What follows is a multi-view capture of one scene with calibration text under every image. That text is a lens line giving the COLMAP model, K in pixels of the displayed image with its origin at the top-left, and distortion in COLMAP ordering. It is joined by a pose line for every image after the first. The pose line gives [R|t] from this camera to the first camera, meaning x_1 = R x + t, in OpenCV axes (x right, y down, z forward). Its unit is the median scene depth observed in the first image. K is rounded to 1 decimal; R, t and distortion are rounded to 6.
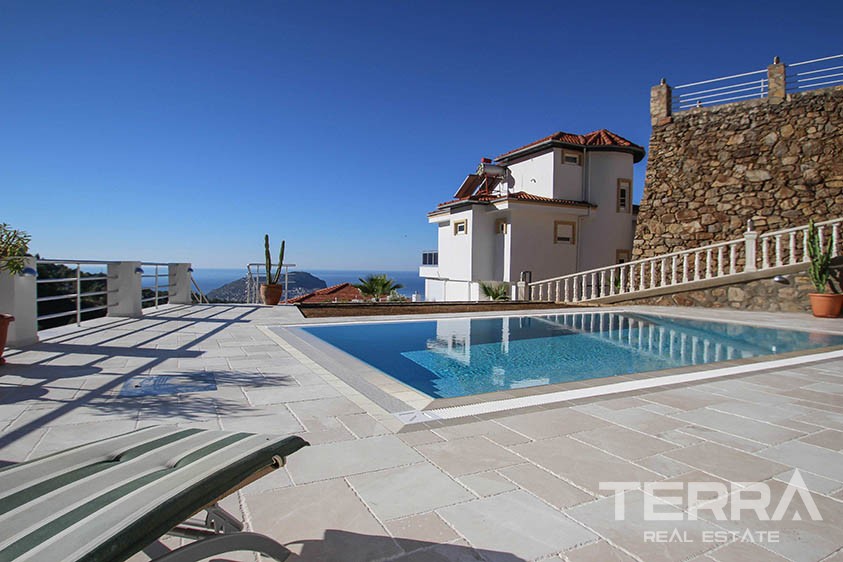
lens RADIAL K [[479.7, 0, 424.5], [0, 479.7, 278.1], [0, 0, 1]] dist [-0.013574, -0.008693]
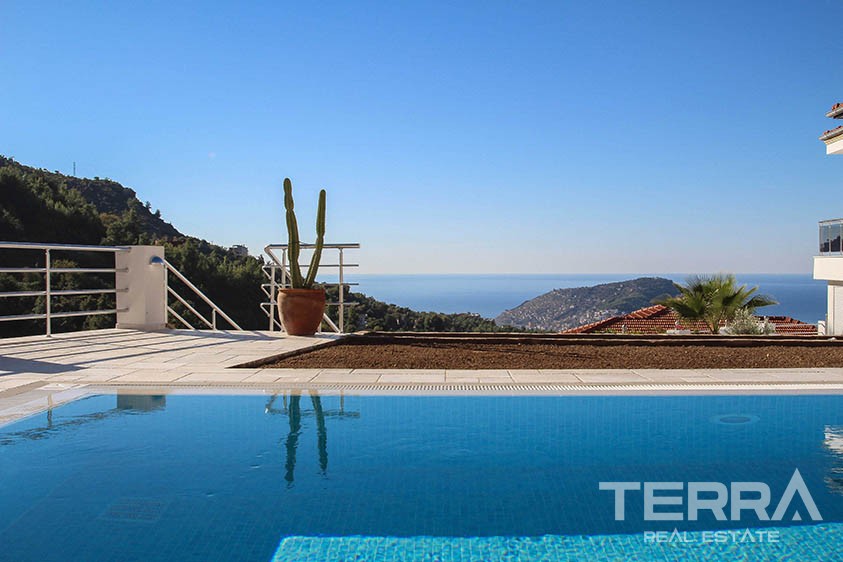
lens RADIAL K [[890.8, 0, 423.4], [0, 890.8, 280.9], [0, 0, 1]] dist [-0.066805, 0.000000]
pose [[0.873428, -0.009171, -0.486867, 0.132156], [0.004160, 0.999927, -0.011373, 0.010794], [0.486935, 0.007908, 0.873402, 0.236421]]
